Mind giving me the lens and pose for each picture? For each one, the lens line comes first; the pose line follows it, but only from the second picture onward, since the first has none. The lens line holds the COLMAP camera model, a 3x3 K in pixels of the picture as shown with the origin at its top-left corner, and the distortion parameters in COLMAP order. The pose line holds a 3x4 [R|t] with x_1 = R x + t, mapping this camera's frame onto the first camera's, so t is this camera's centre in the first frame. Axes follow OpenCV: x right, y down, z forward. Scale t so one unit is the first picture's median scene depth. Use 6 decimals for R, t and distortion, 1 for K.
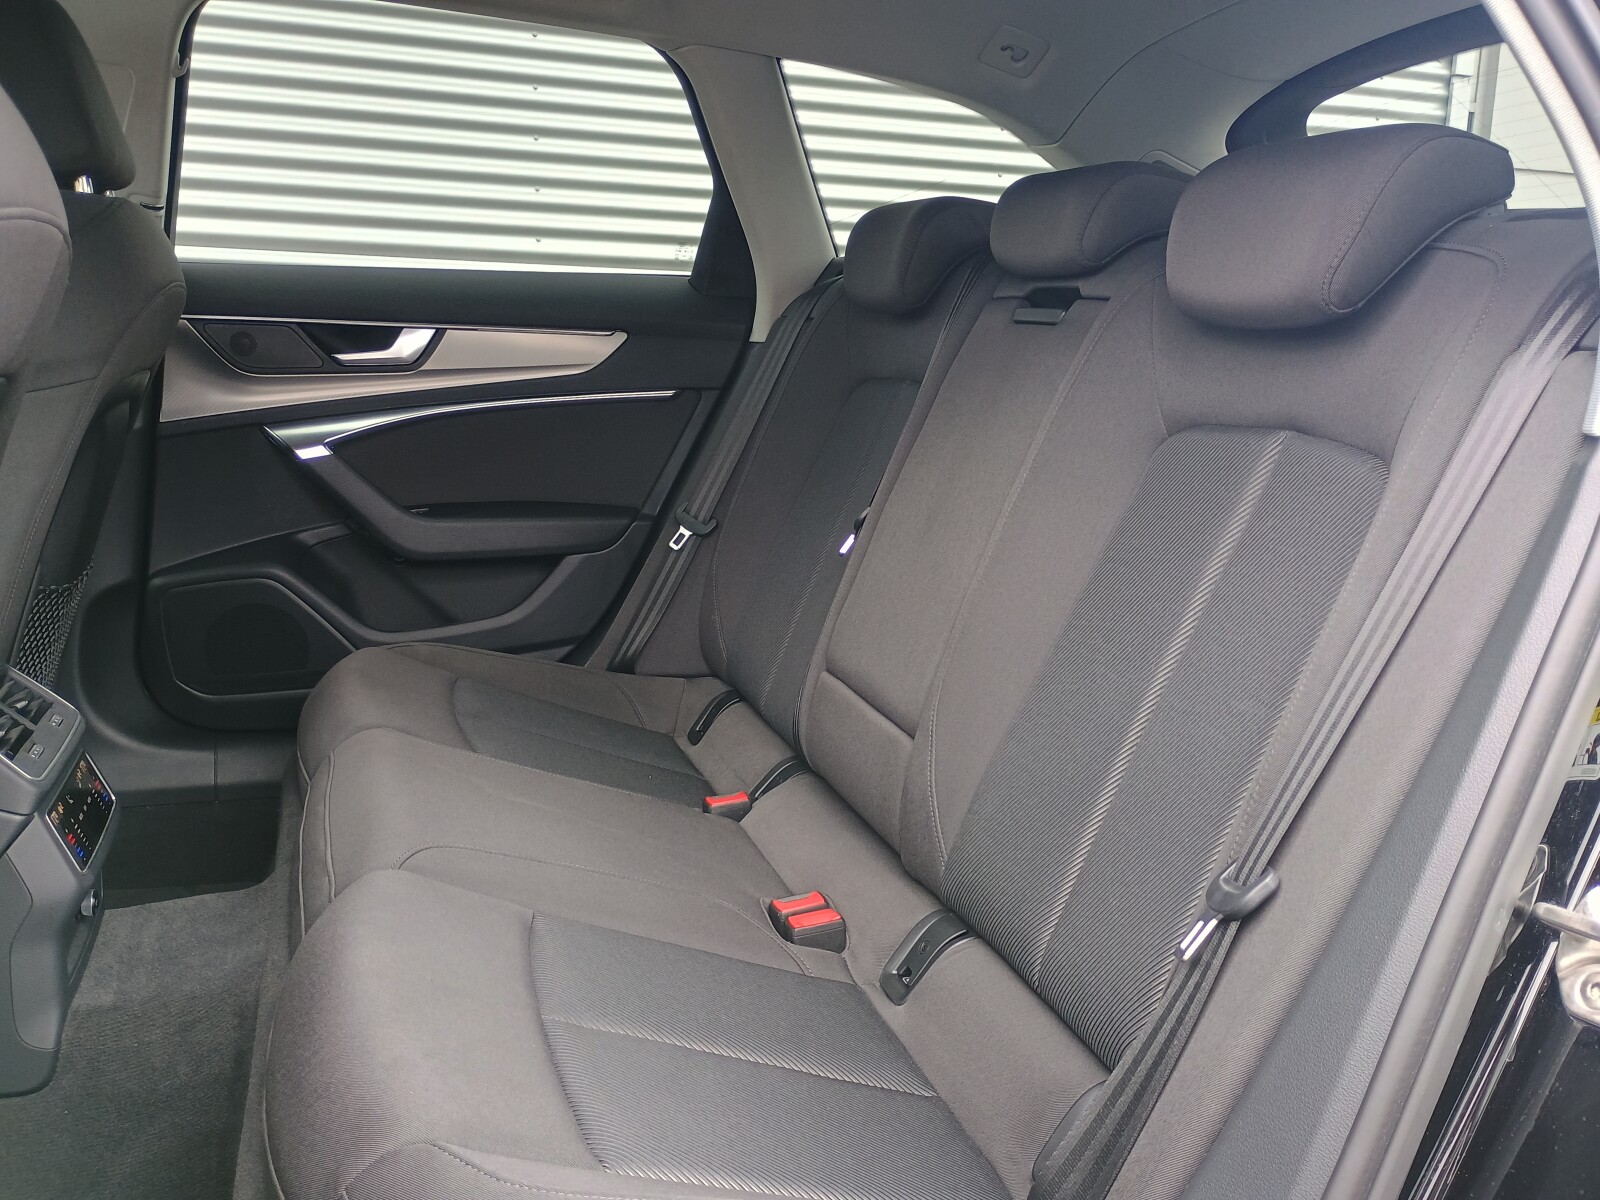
lens RADIAL K [[1394.5, 0, 808.3], [0, 1394.5, 594.7], [0, 0, 1]] dist [0.057505, -0.065914]
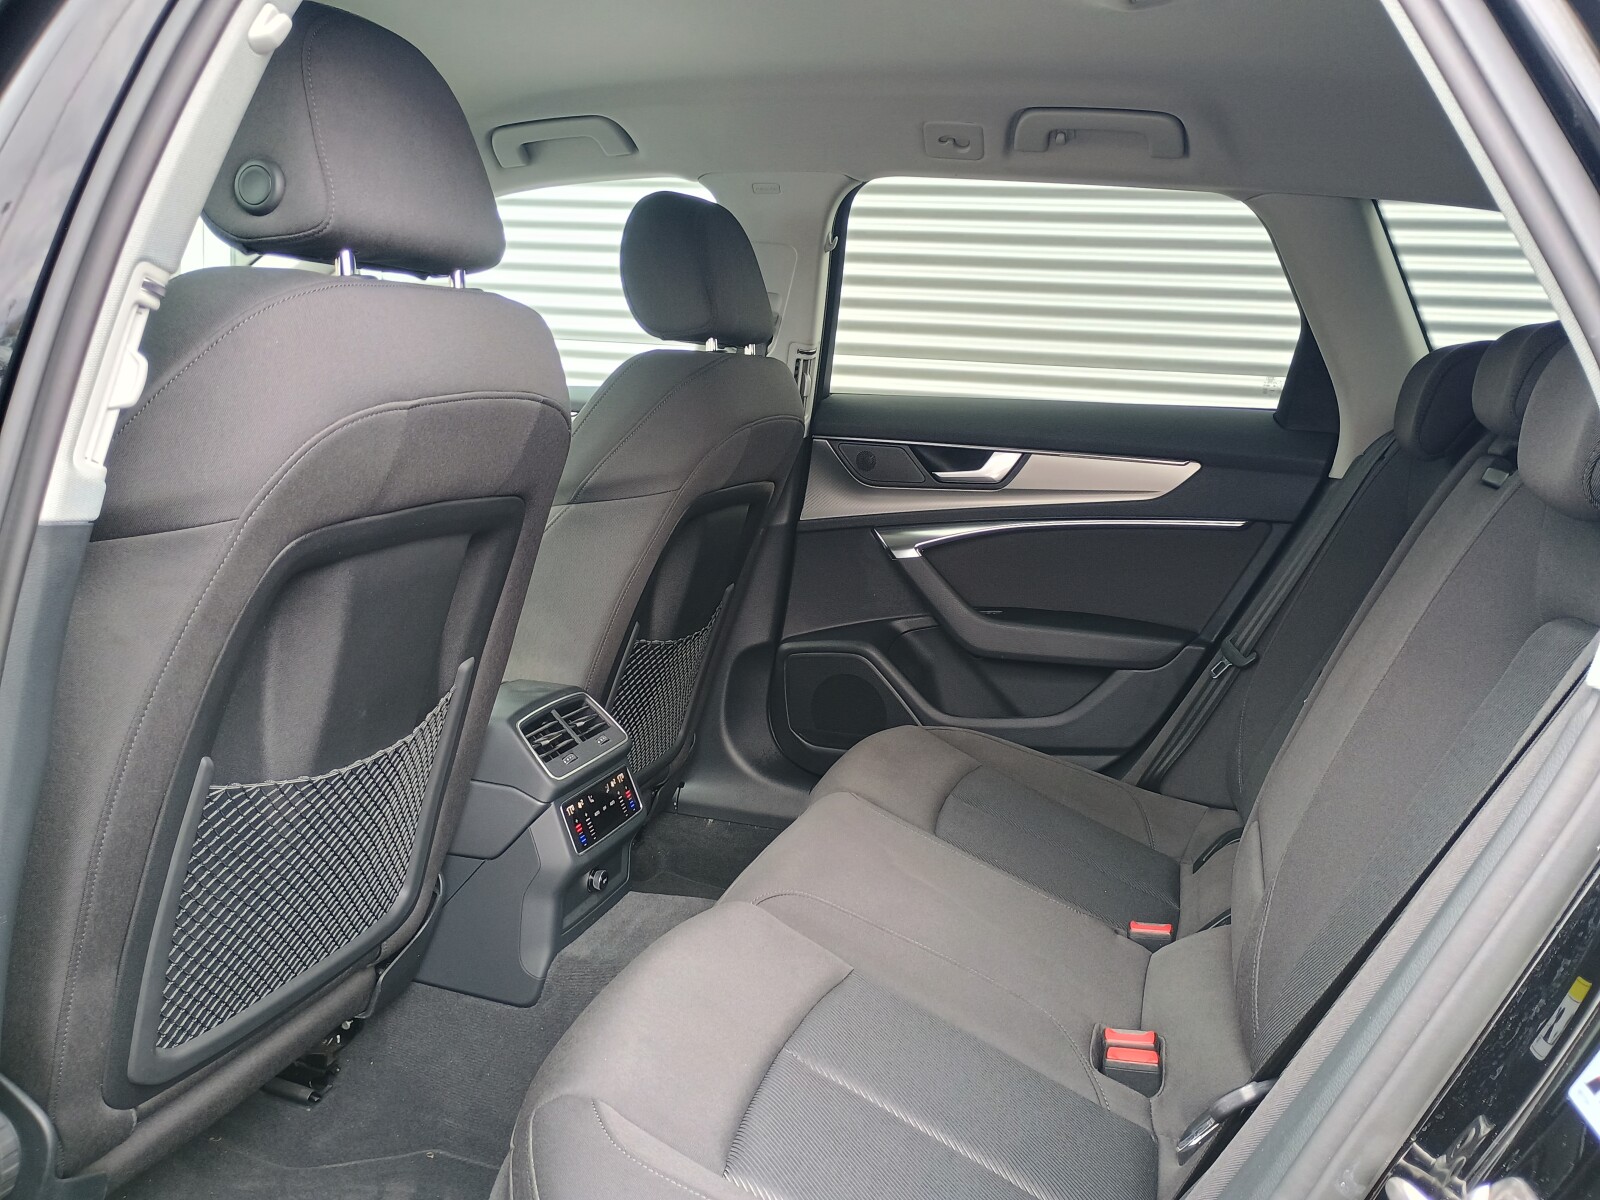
lens RADIAL K [[1408.0, 0, 811.2], [0, 1408.0, 574.9], [0, 0, 1]] dist [0.056852, -0.079004]
pose [[0.814804, 0.093942, -0.572074, 0.253136], [-0.138565, 0.989741, -0.034831, -0.031163], [0.562933, 0.107650, 0.819462, -0.007874]]
